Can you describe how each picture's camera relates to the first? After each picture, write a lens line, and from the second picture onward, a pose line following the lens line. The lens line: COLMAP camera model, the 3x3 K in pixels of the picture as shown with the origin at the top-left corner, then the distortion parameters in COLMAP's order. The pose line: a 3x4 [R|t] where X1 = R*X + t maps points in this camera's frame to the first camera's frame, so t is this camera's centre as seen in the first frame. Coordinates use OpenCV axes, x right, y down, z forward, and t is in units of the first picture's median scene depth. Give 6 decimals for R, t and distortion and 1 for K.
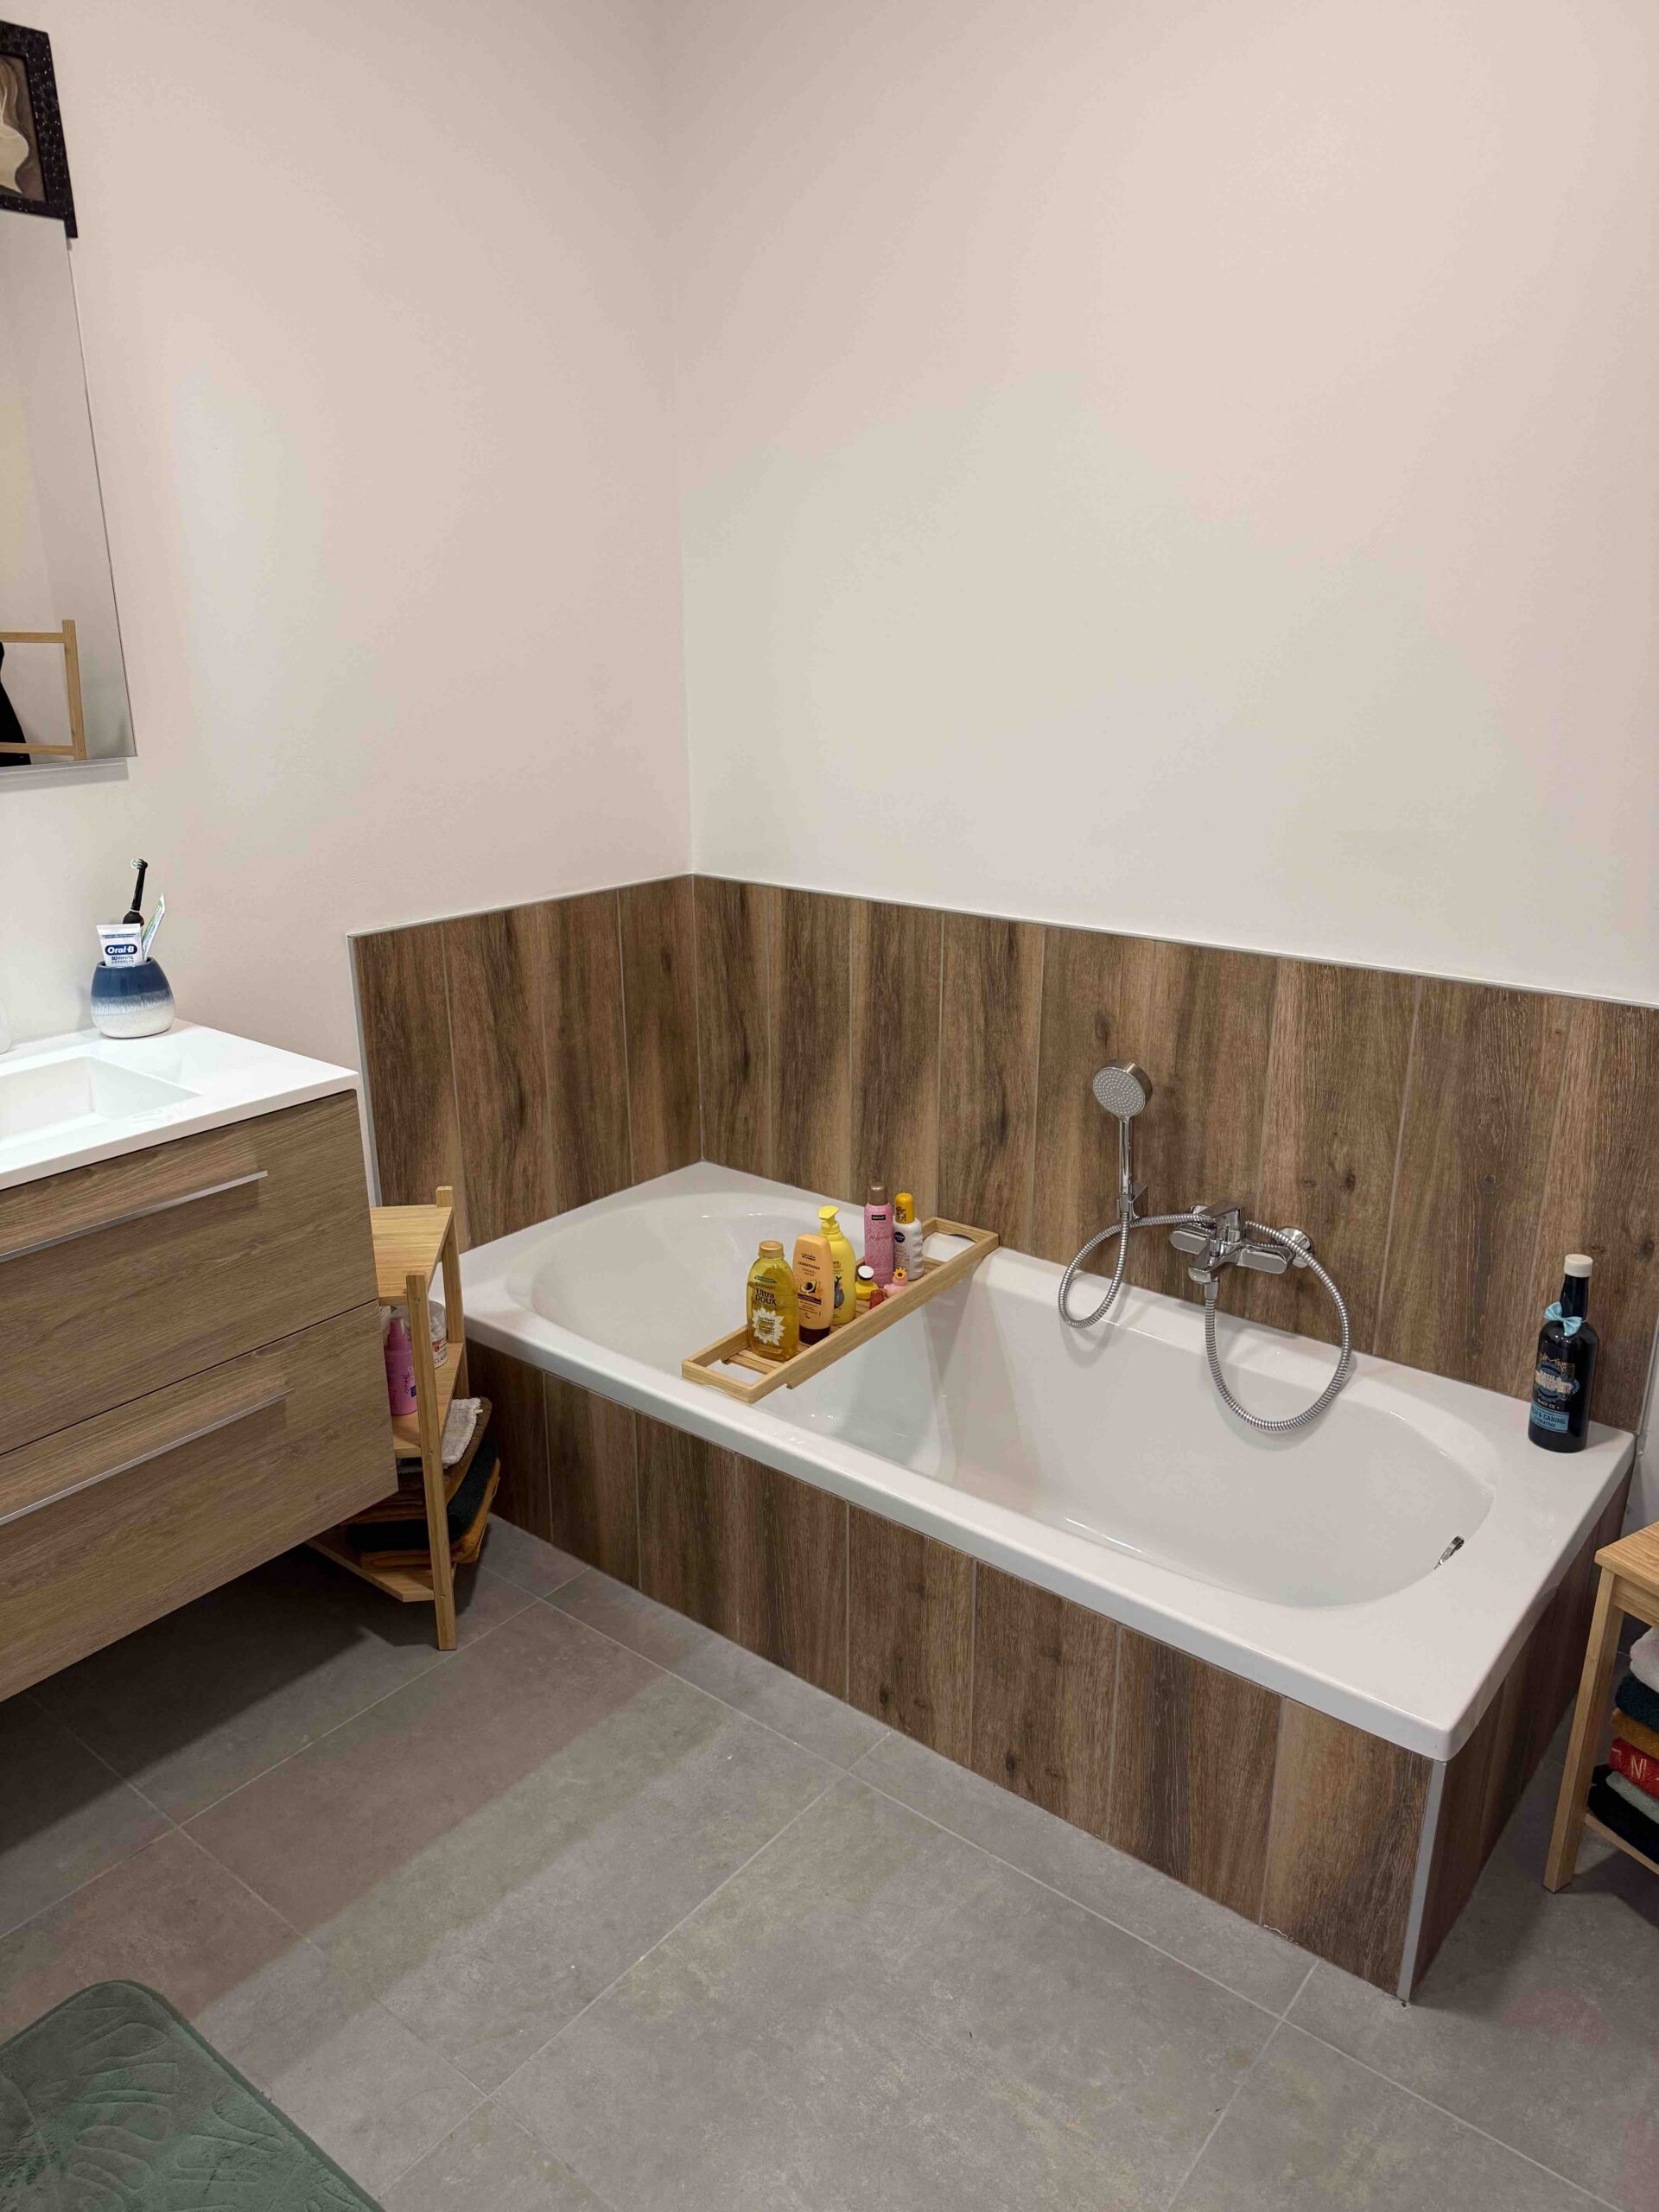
lens RADIAL K [[1545.7, 0, 856.0], [0, 1545.7, 1101.0], [0, 0, 1]] dist [0.085109, -0.103560]
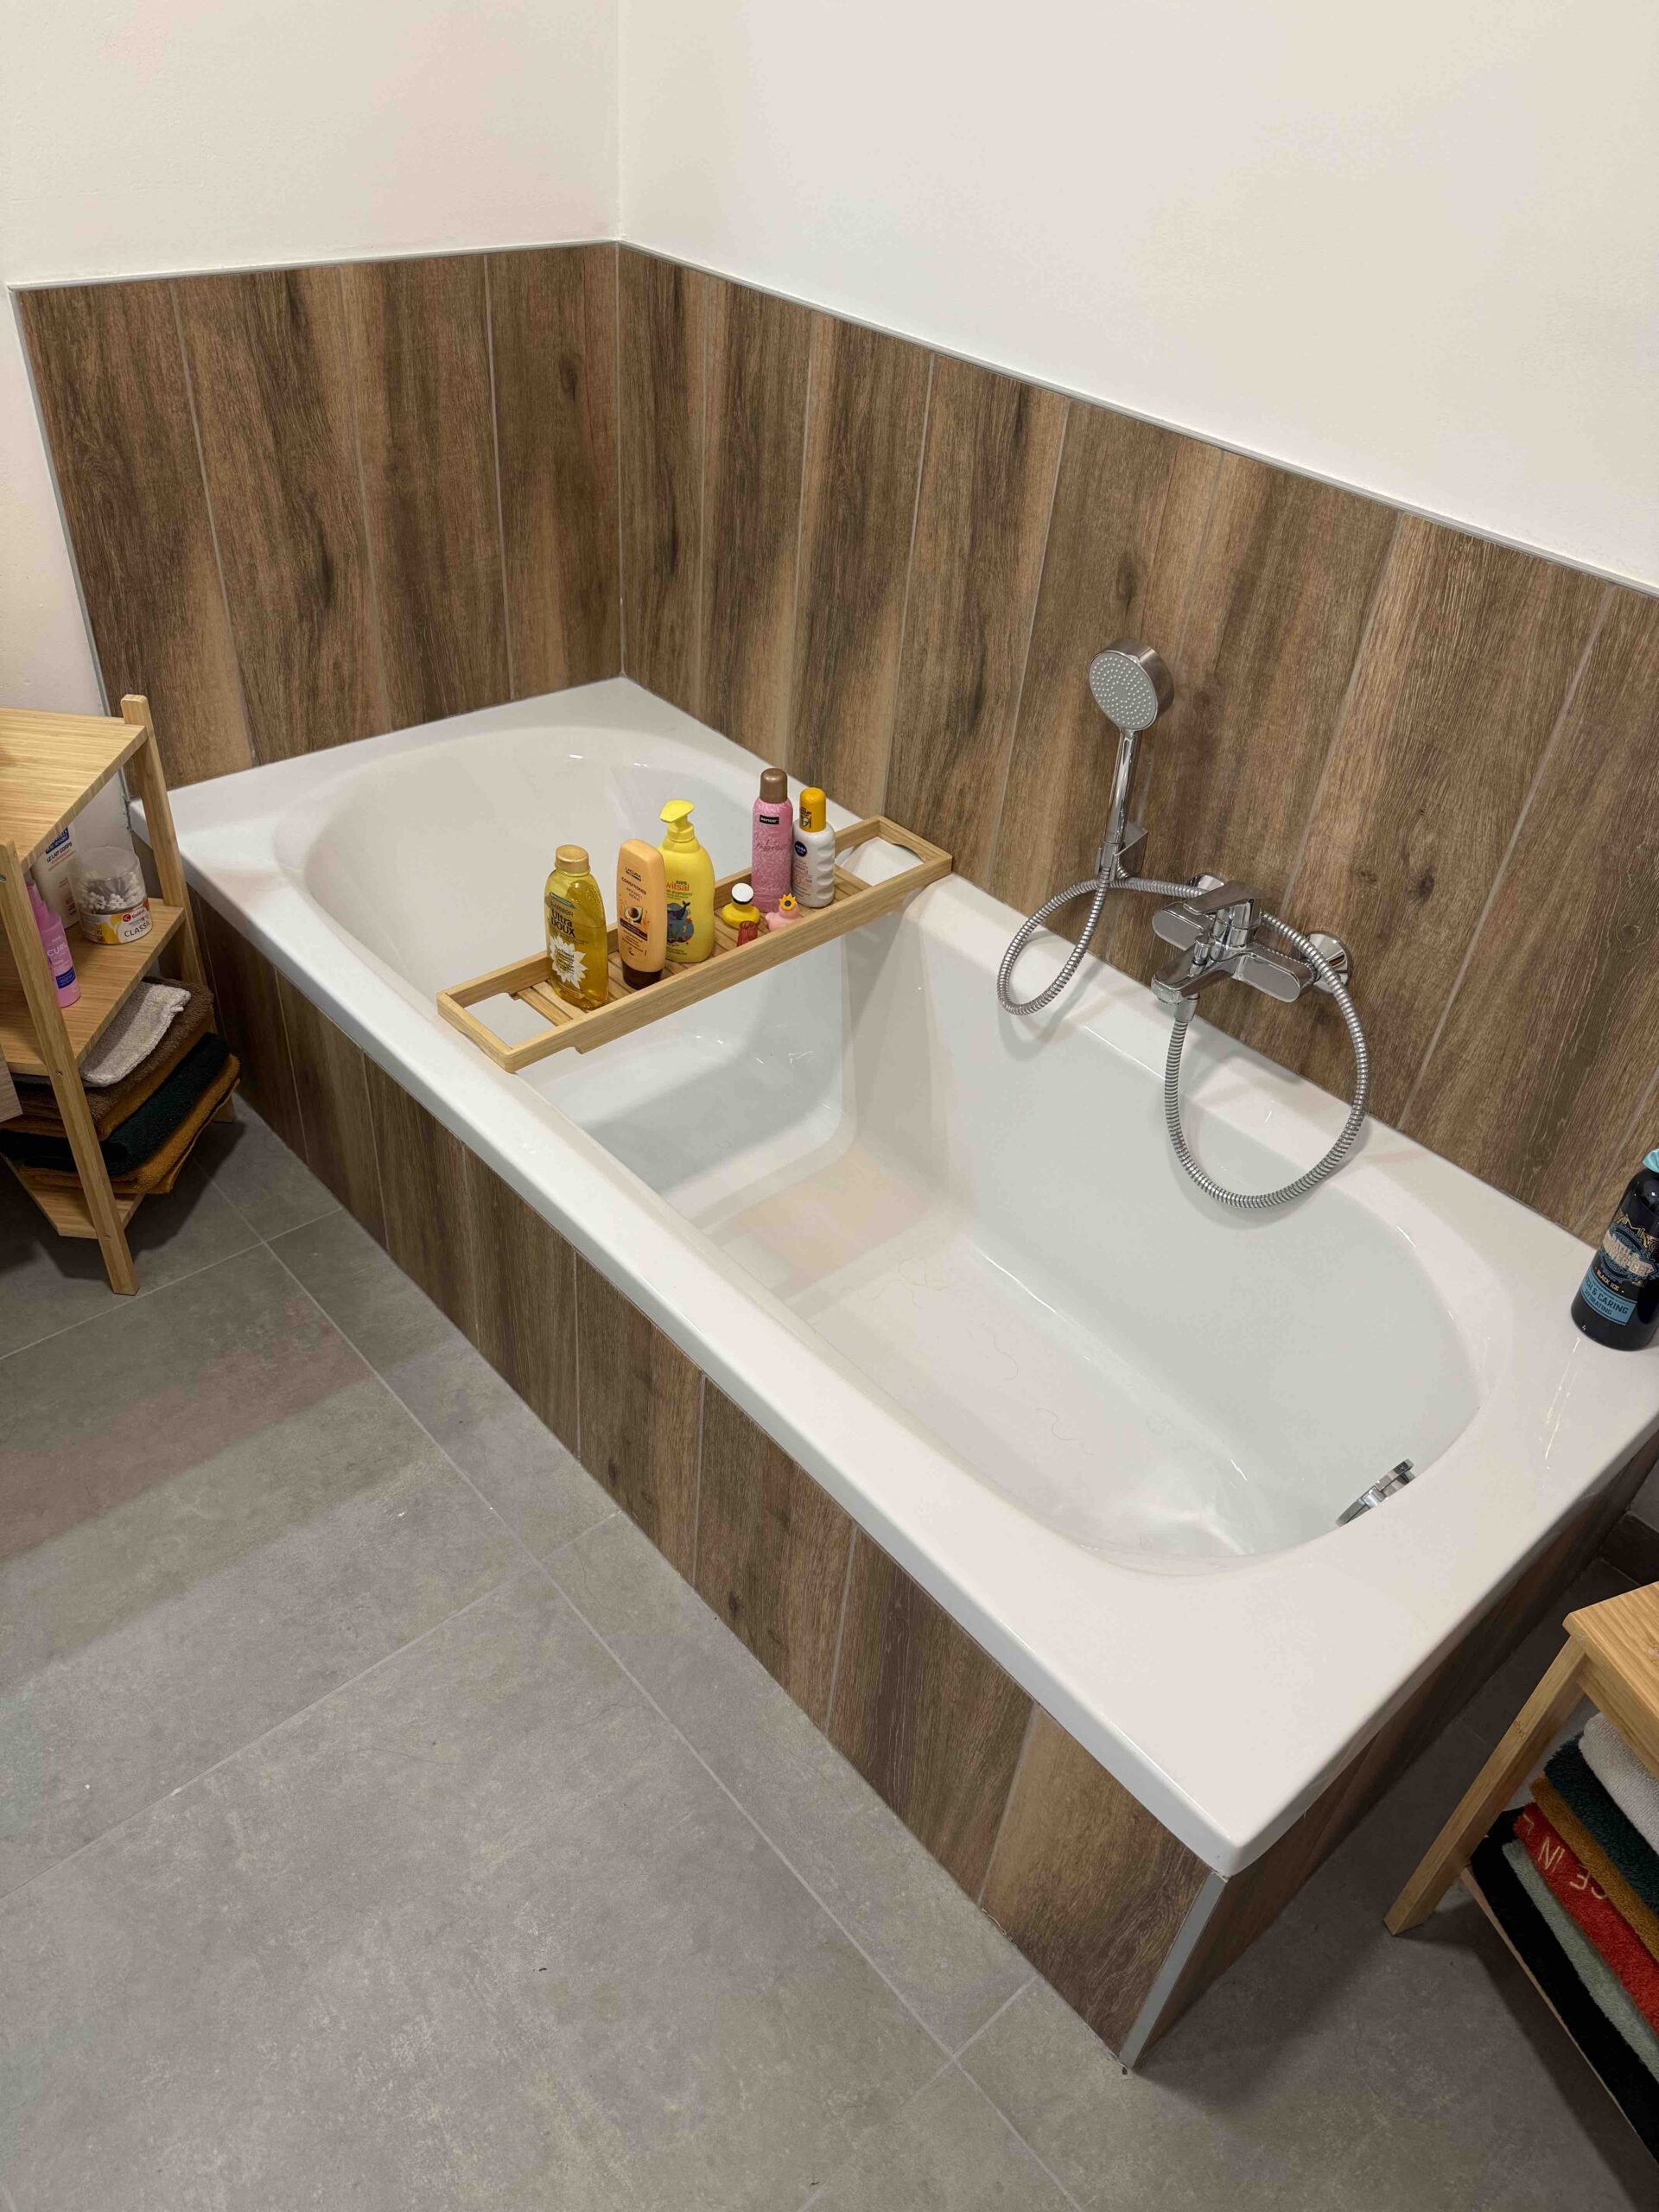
lens RADIAL K [[1545.7, 0, 867.1], [0, 1545.7, 1098.1], [0, 0, 1]] dist [0.085109, -0.103560]
pose [[0.982571, 0.164493, -0.086582, 0.157744], [-0.124734, 0.928782, 0.349007, -0.066749], [0.137825, -0.332124, 0.933112, 0.322426]]
